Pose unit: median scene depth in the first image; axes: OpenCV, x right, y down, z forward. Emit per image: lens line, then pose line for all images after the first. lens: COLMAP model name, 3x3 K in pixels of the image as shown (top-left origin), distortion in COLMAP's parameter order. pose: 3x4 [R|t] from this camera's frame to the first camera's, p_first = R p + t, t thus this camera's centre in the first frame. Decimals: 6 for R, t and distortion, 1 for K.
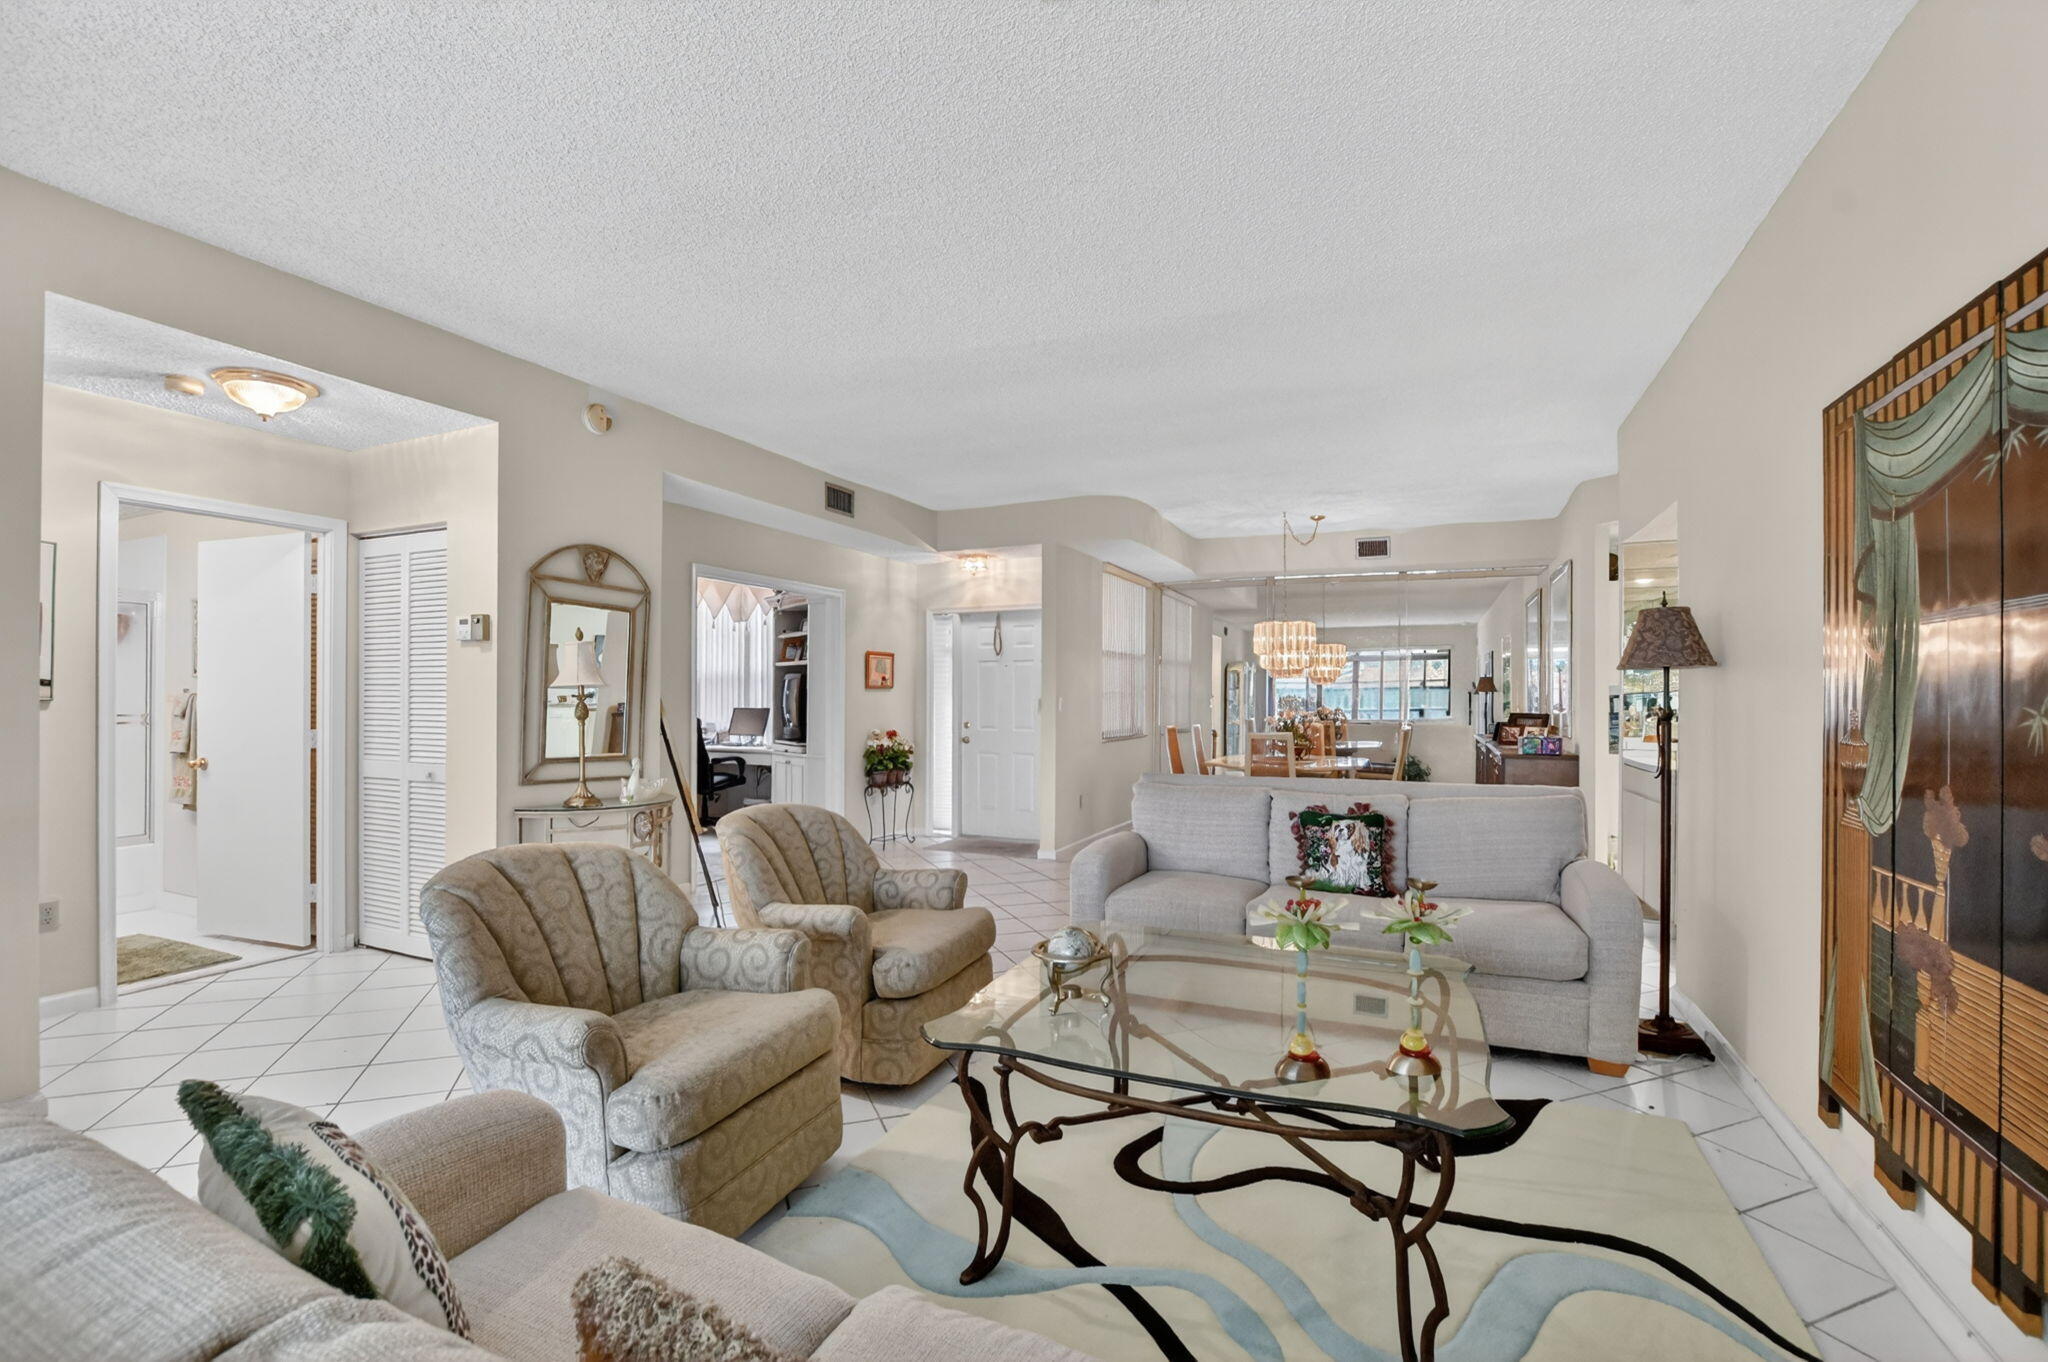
lens RADIAL K [[918.5, 0, 1015.0], [0, 918.5, 687.1], [0, 0, 1]] dist [-0.030713, 0.002108]
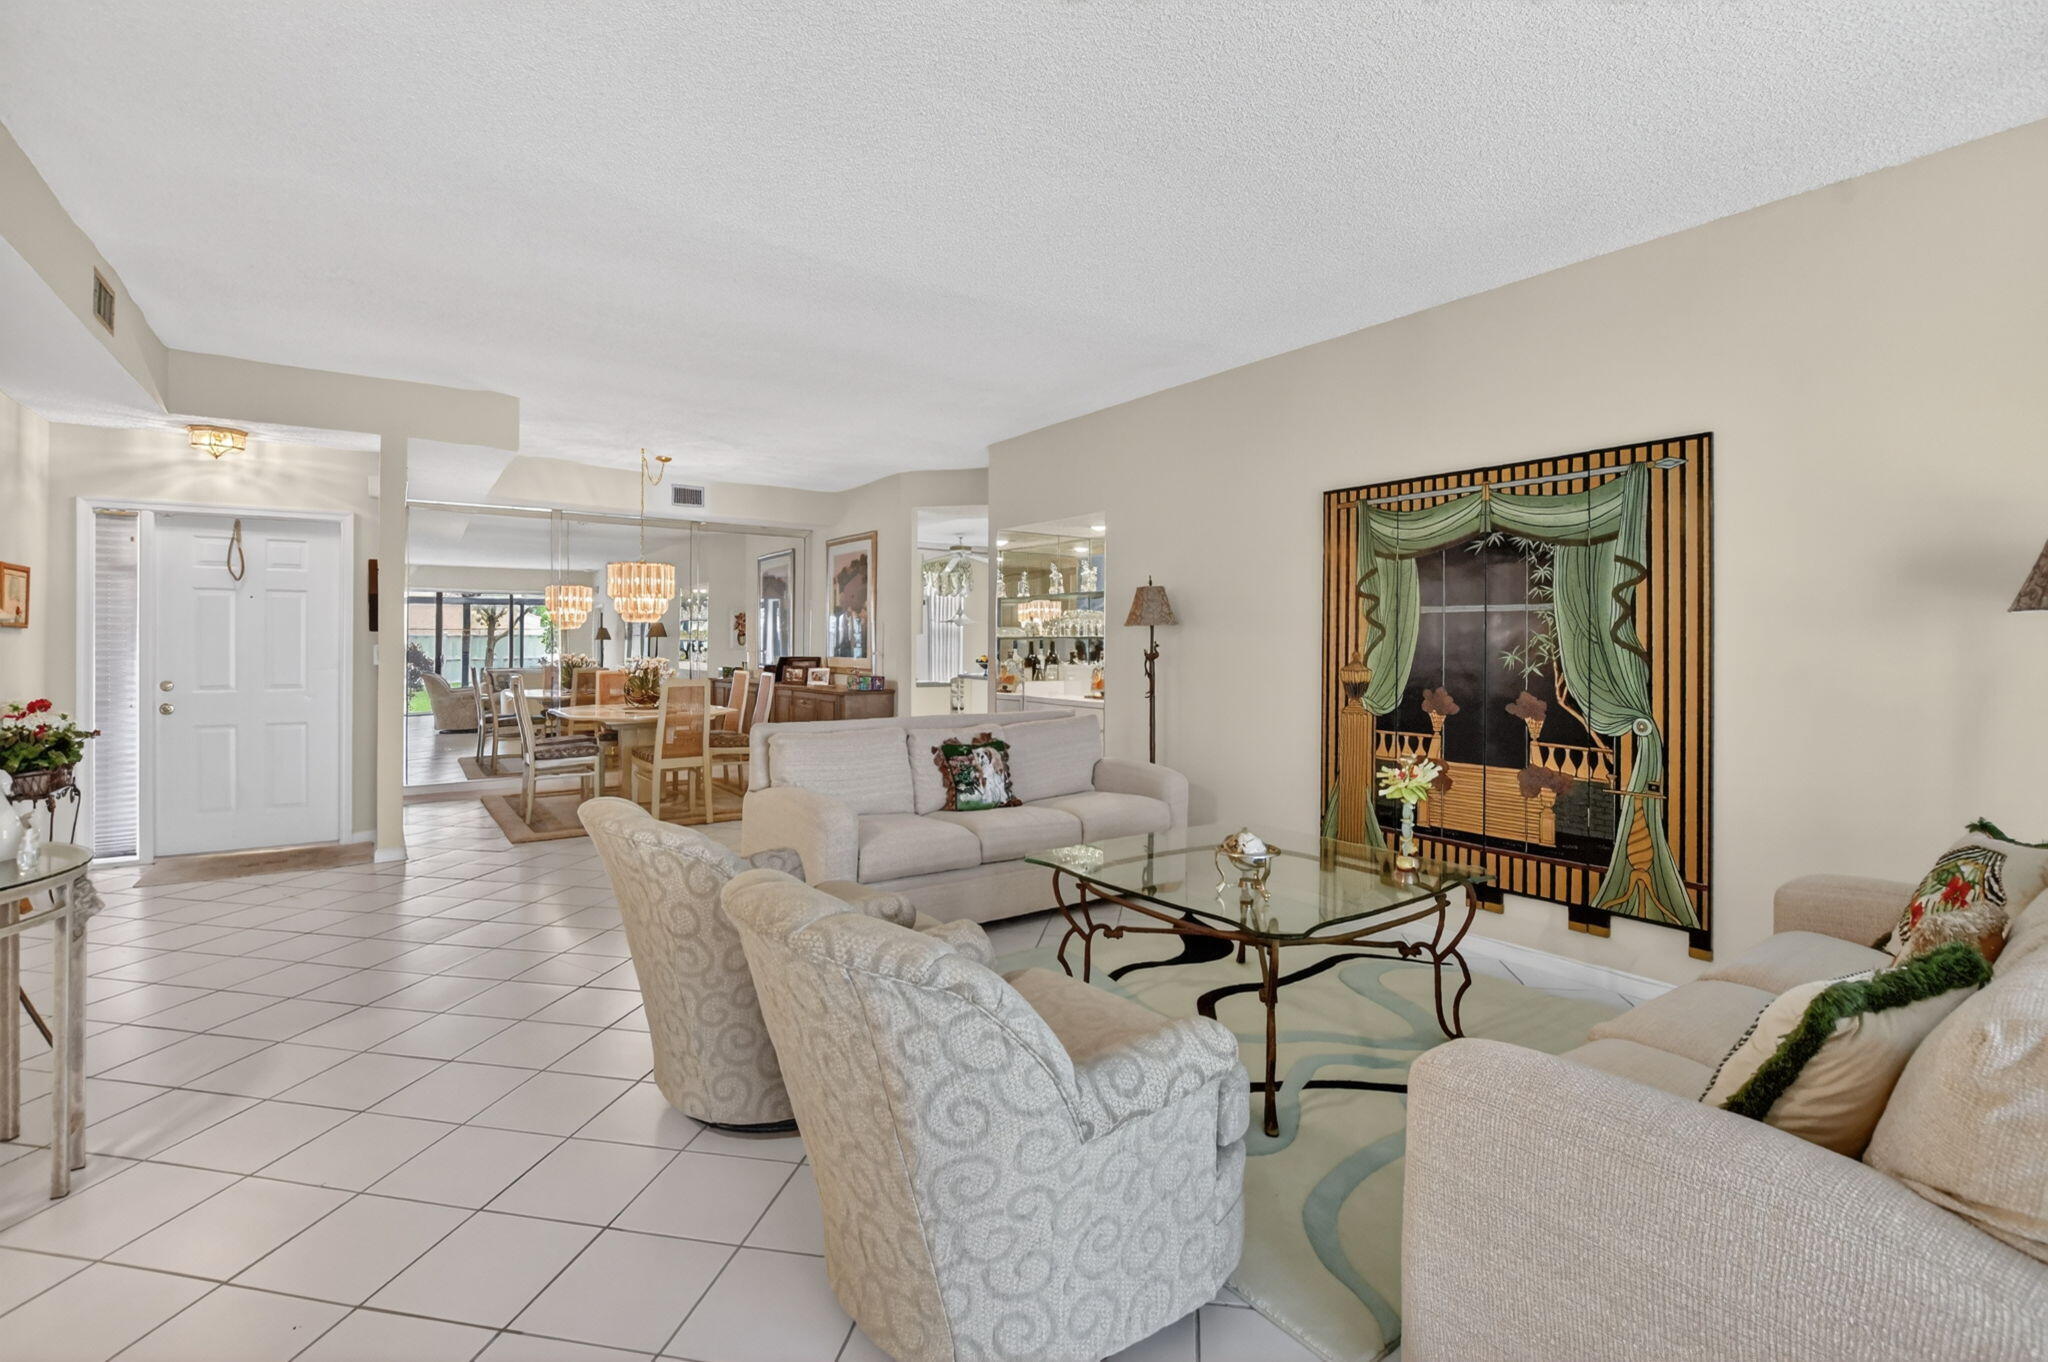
lens RADIAL K [[918.5, 0, 1030.2], [0, 918.5, 640.5], [0, 0, 1]] dist [-0.030713, 0.002108]
pose [[0.496718, 0.001745, 0.867910, -0.381022], [-0.011432, 0.999924, 0.004533, -0.000660], [-0.867837, -0.012174, 0.496700, 0.208203]]
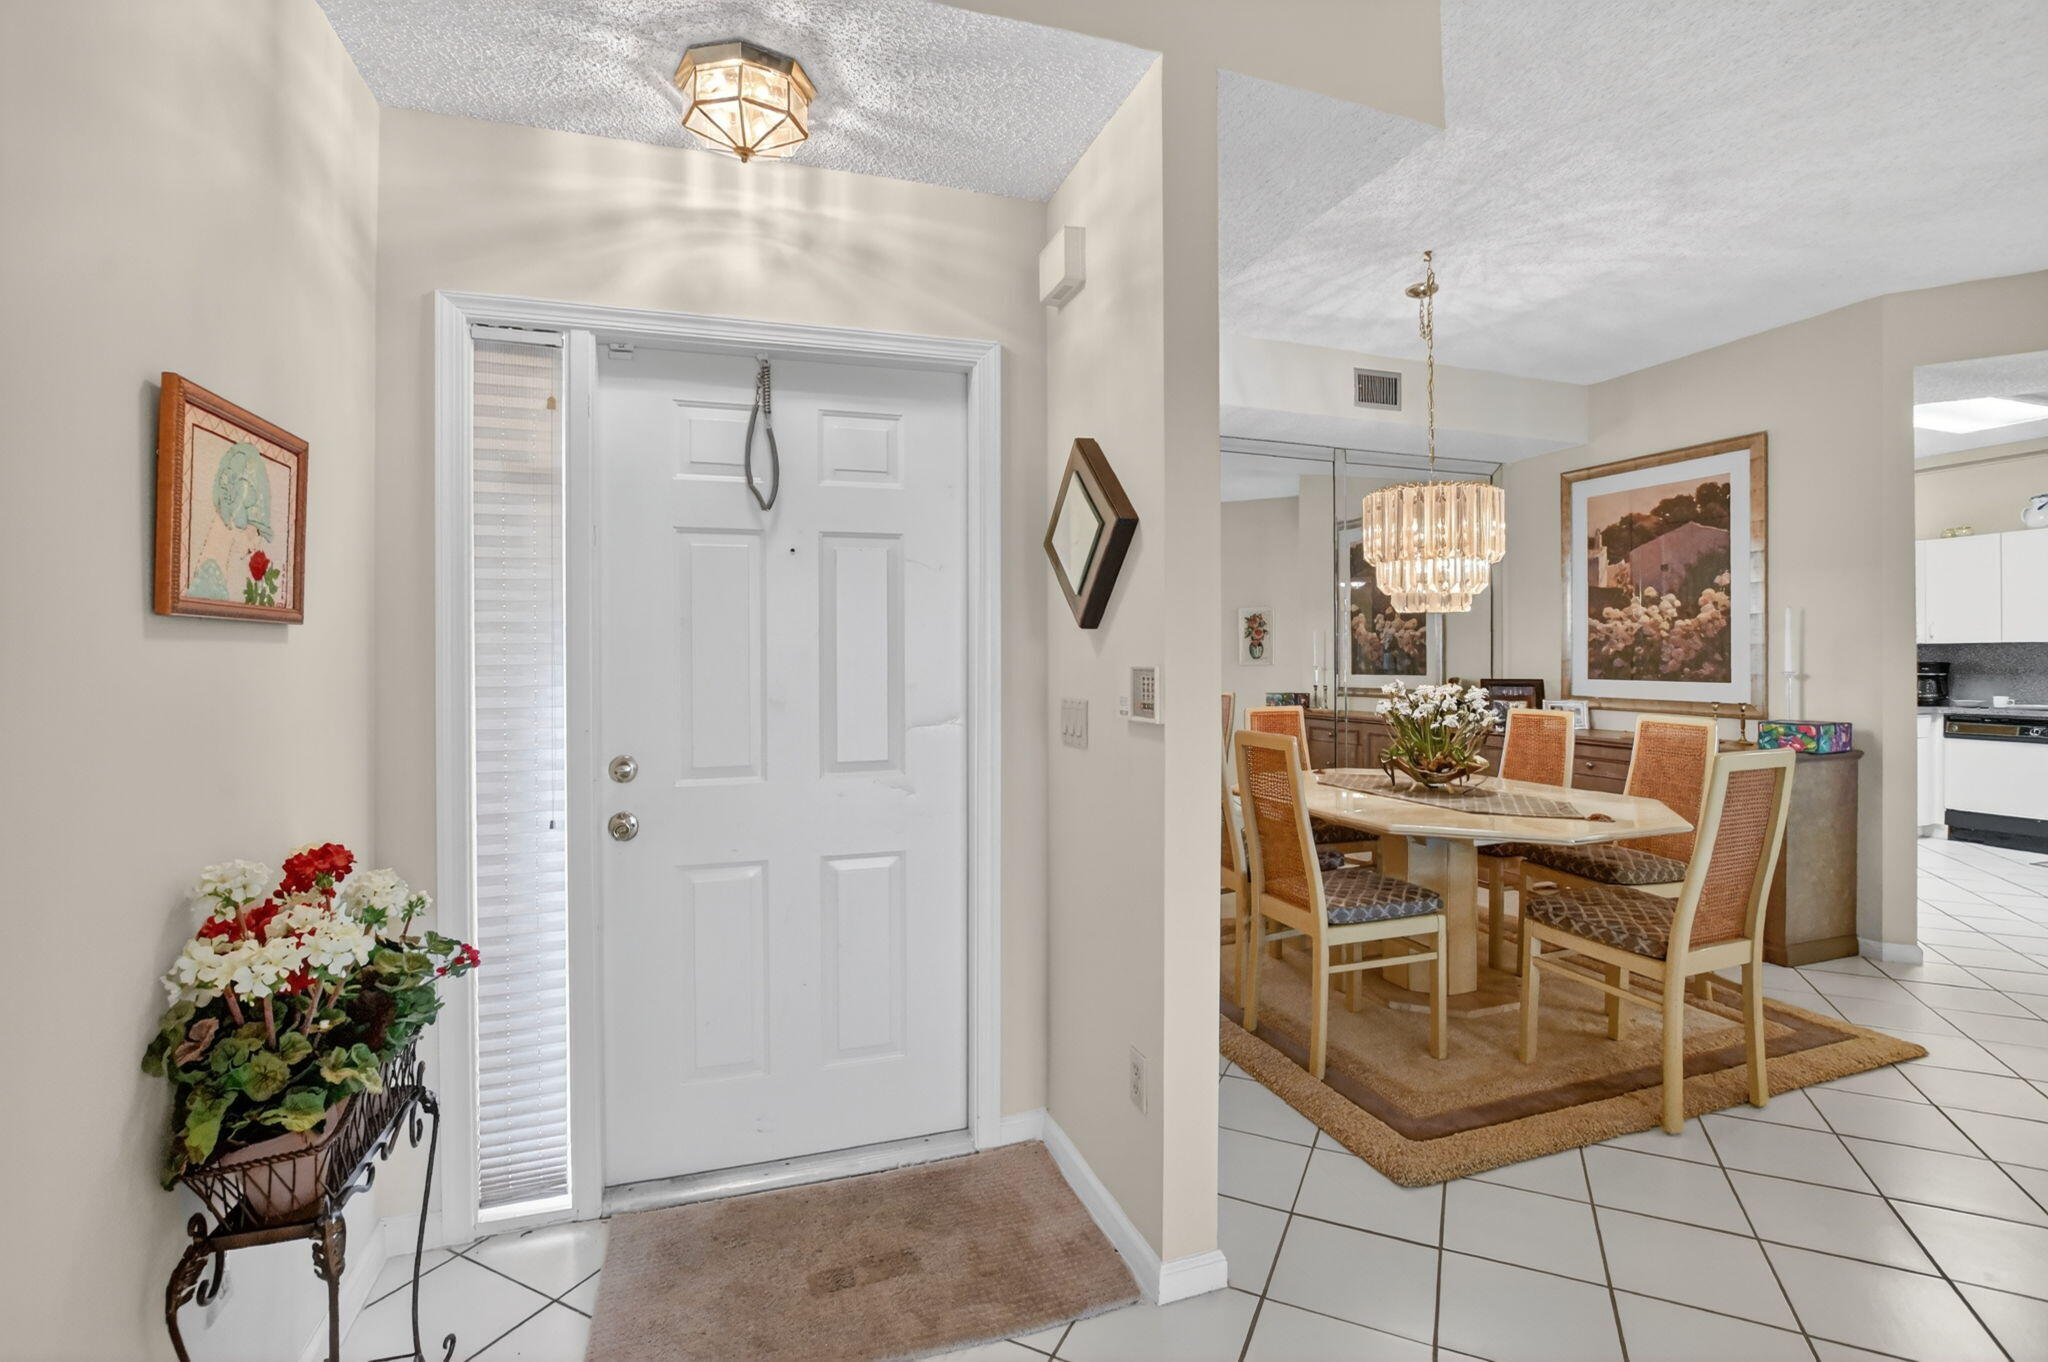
lens RADIAL K [[918.5, 0, 1014.8], [0, 918.5, 653.4], [0, 0, 1]] dist [-0.030713, 0.002108]
pose [[0.731607, -0.001865, 0.681724, -0.190355], [-0.002036, 0.999986, 0.004921, 0.008541], [-0.681724, -0.004988, 0.731593, 0.944326]]
